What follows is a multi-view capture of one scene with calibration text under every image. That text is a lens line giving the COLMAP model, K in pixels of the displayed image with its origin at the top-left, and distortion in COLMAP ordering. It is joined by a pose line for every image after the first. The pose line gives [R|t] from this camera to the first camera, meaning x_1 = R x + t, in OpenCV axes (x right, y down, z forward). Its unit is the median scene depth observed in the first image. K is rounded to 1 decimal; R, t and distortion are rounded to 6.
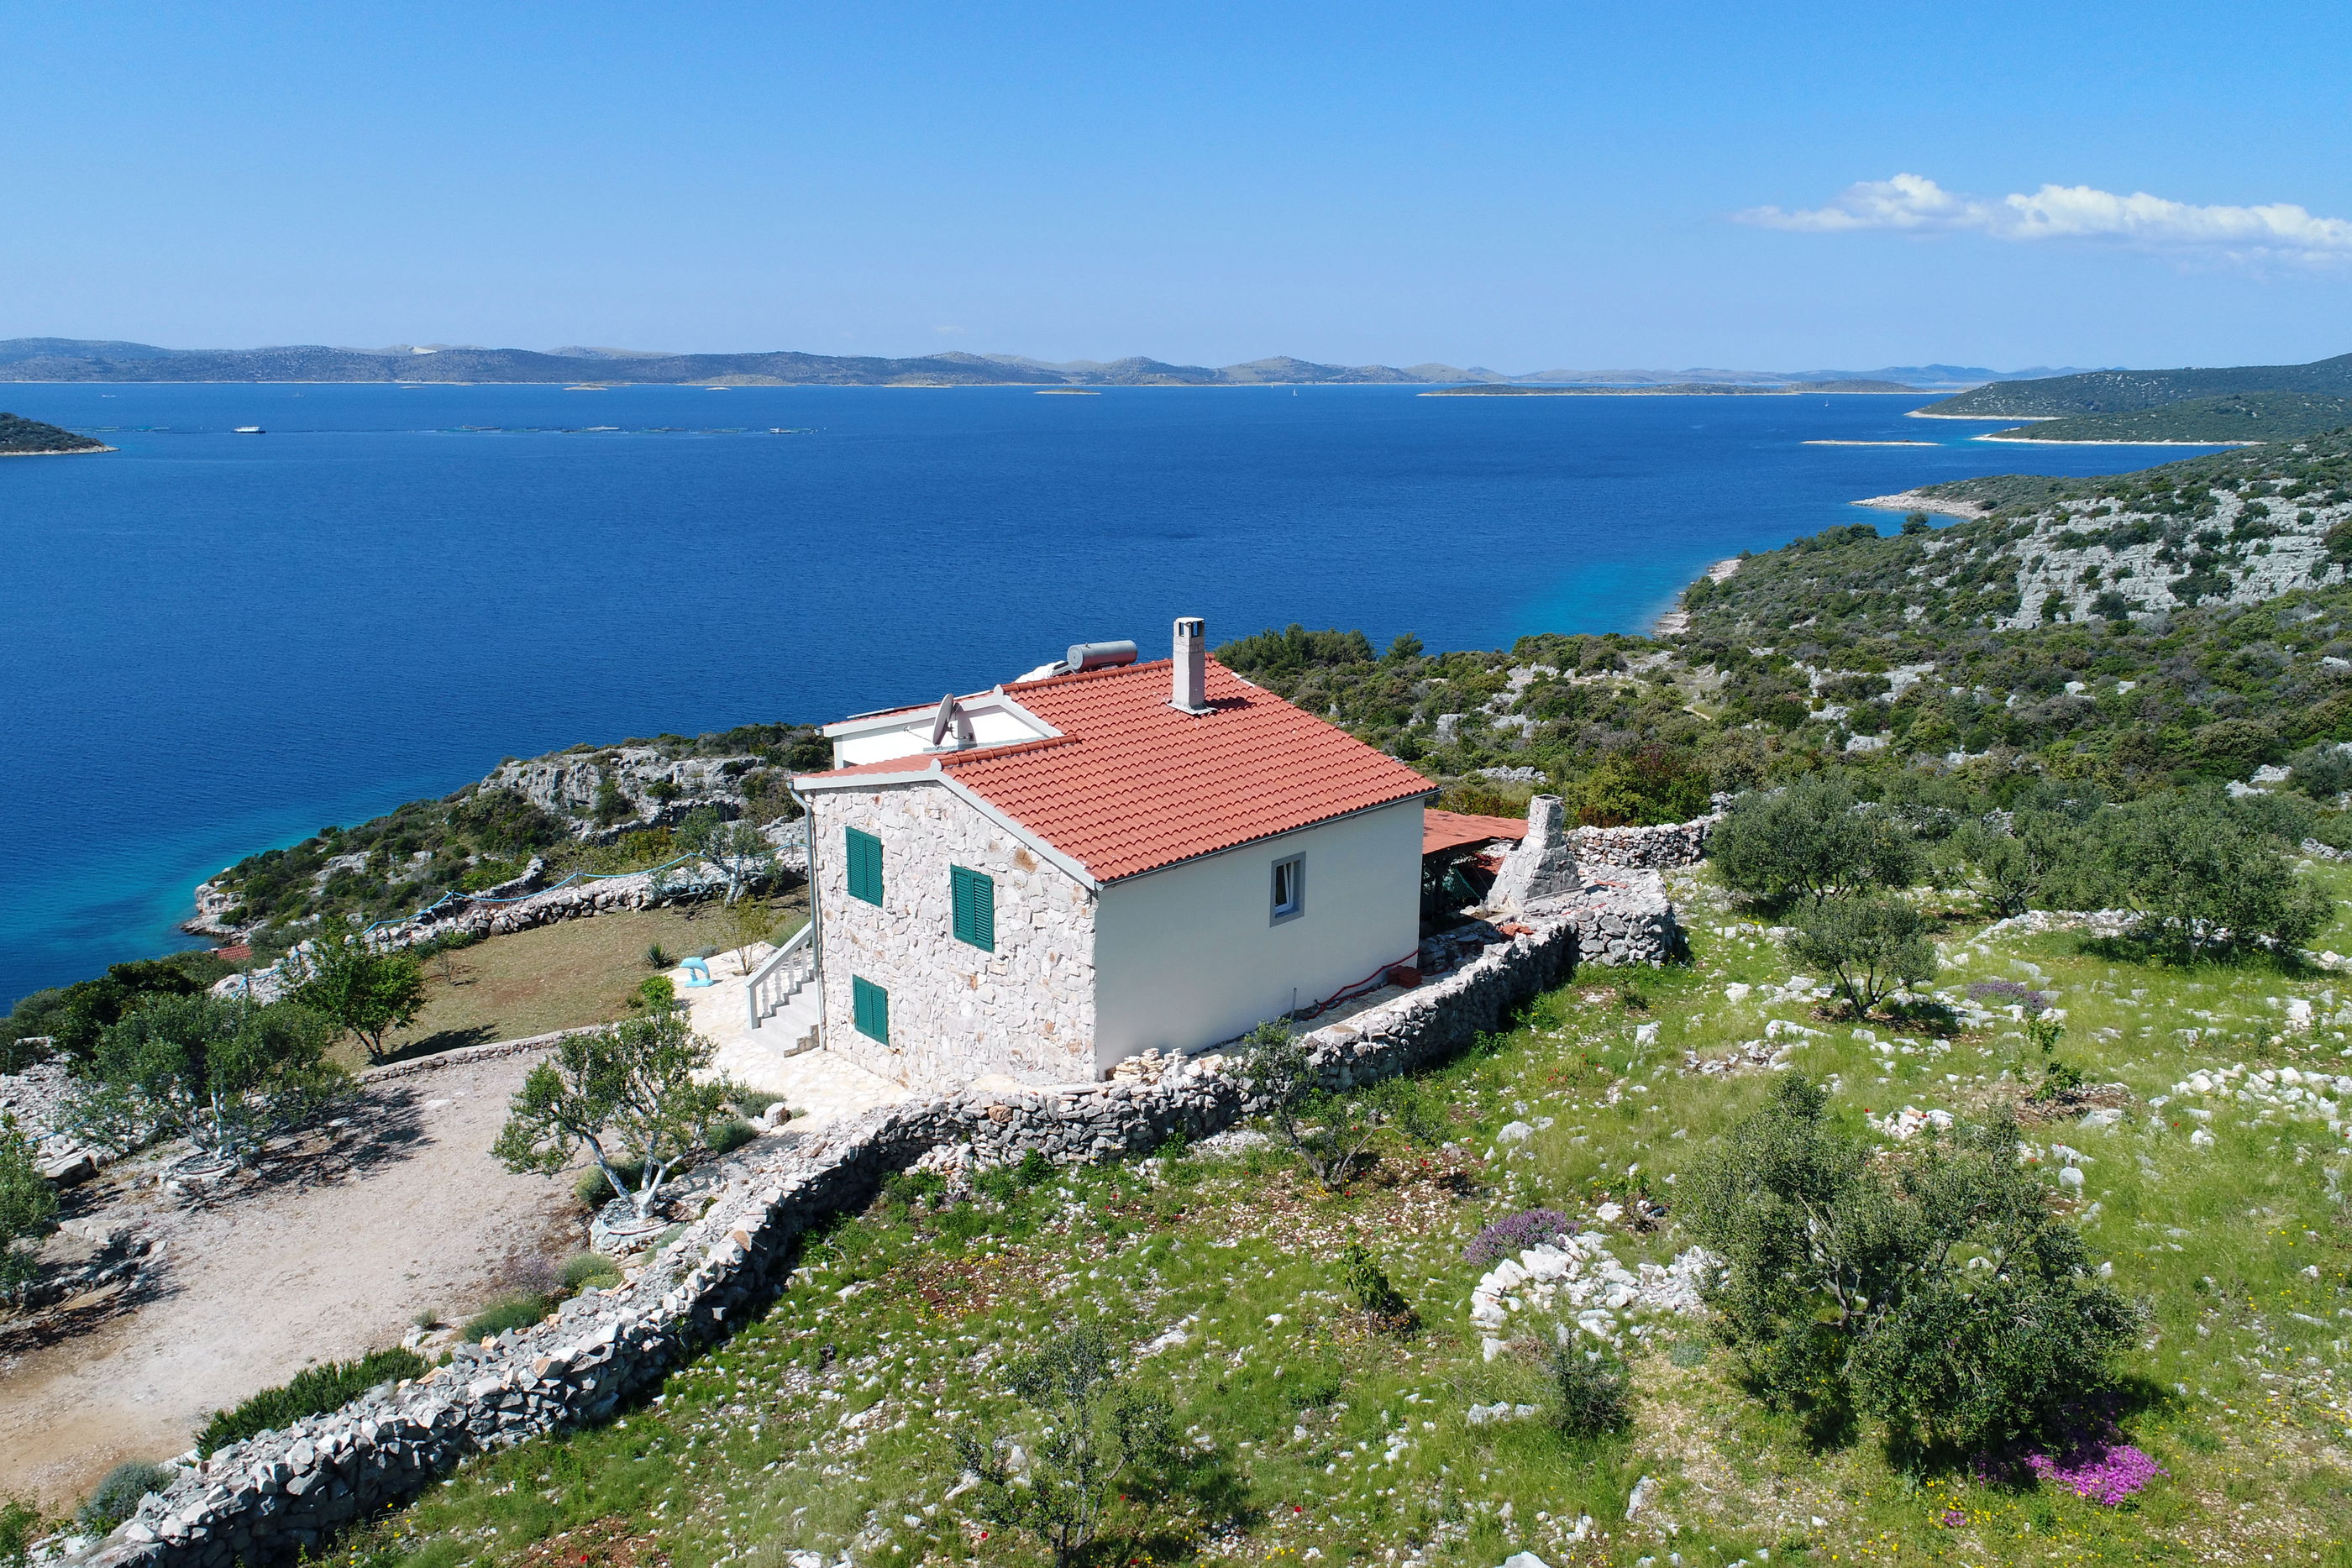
lens RADIAL K [[1606.0, 0, 1176.0], [0, 1606.0, 784.0], [0, 0, 1]] dist [-0.009558, 0.001612]
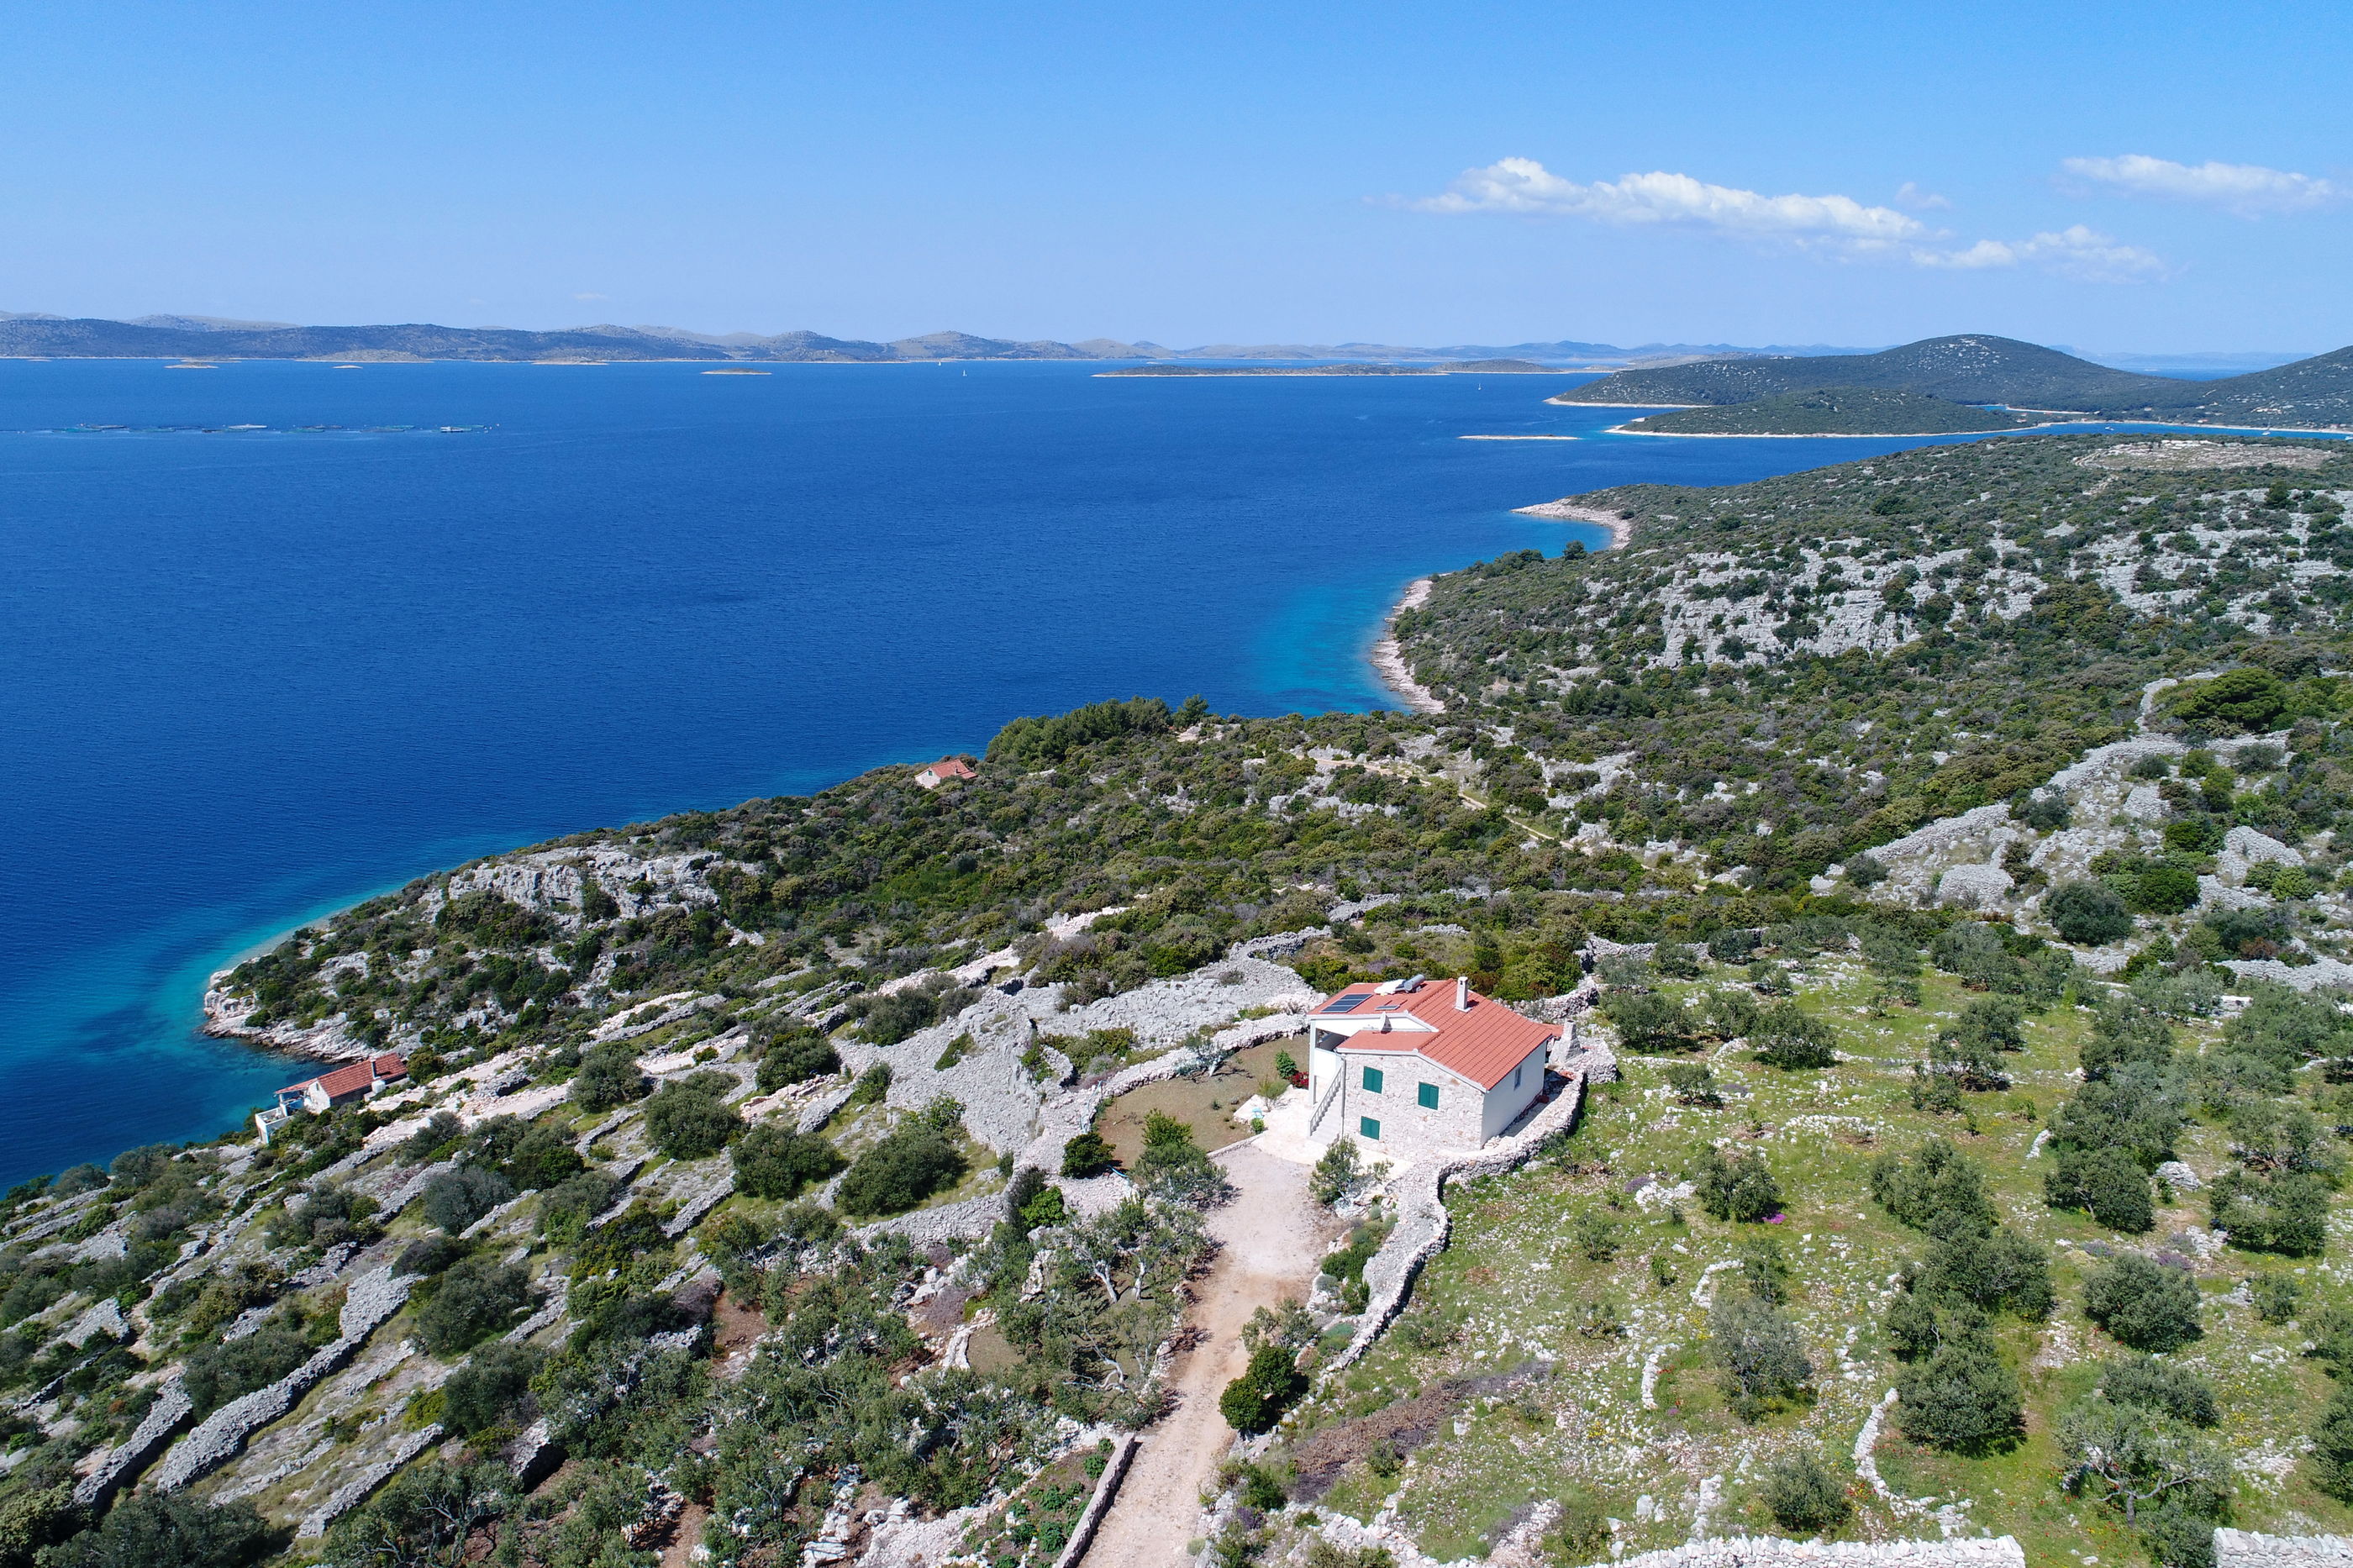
lens RADIAL K [[1606.7, 0, 1176.5], [0, 1606.7, 784.0], [0, 0, 1]] dist [-0.009558, 0.001612]
pose [[0.979844, -0.048402, 0.193814, -0.097582], [0.045067, 0.998751, 0.021580, -0.050702], [-0.194616, -0.012410, 0.980801, -0.159678]]
